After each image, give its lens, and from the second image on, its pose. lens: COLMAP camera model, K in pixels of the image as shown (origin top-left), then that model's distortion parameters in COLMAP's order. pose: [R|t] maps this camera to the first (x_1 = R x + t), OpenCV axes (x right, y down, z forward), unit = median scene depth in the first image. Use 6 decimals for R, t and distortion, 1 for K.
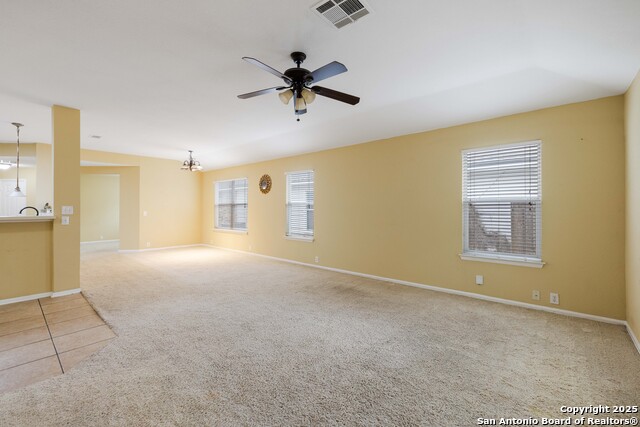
lens RADIAL K [[277.4, 0, 320.5], [0, 277.4, 207.0], [0, 0, 1]] dist [-0.001635, 0.000014]
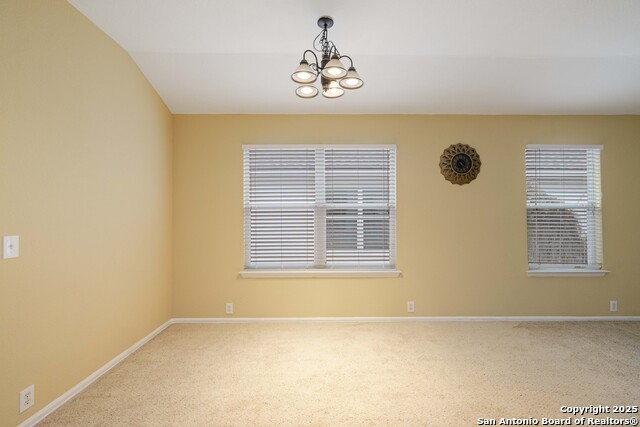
lens RADIAL K [[277.4, 0, 320.5], [0, 277.4, 207.0], [0, 0, 1]] dist [-0.001635, 0.000014]
pose [[0.743439, 0.018695, 0.668542, -0.959362], [-0.004949, 0.999736, -0.022453, 0.000679], [-0.668785, 0.013384, 0.743335, 1.147147]]
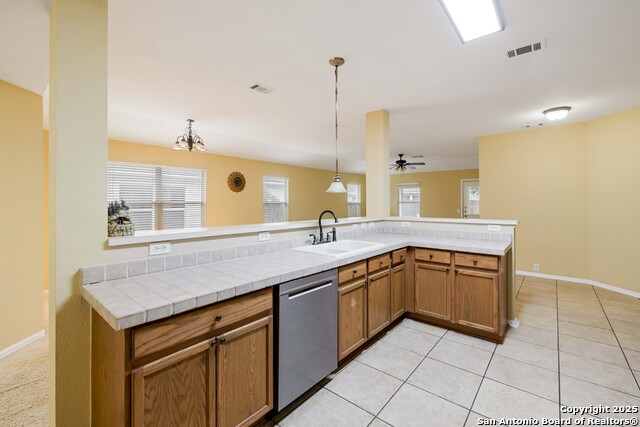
lens RADIAL K [[273.5, 0, 321.4], [0, 273.5, 201.7], [0, 0, 1]] dist [0.000211, 0.000166]
pose [[-0.025666, 0.006950, 0.999646, -1.600232], [-0.001524, 0.999974, -0.006992, -0.013818], [-0.999669, -0.001703, -0.025655, 1.039061]]
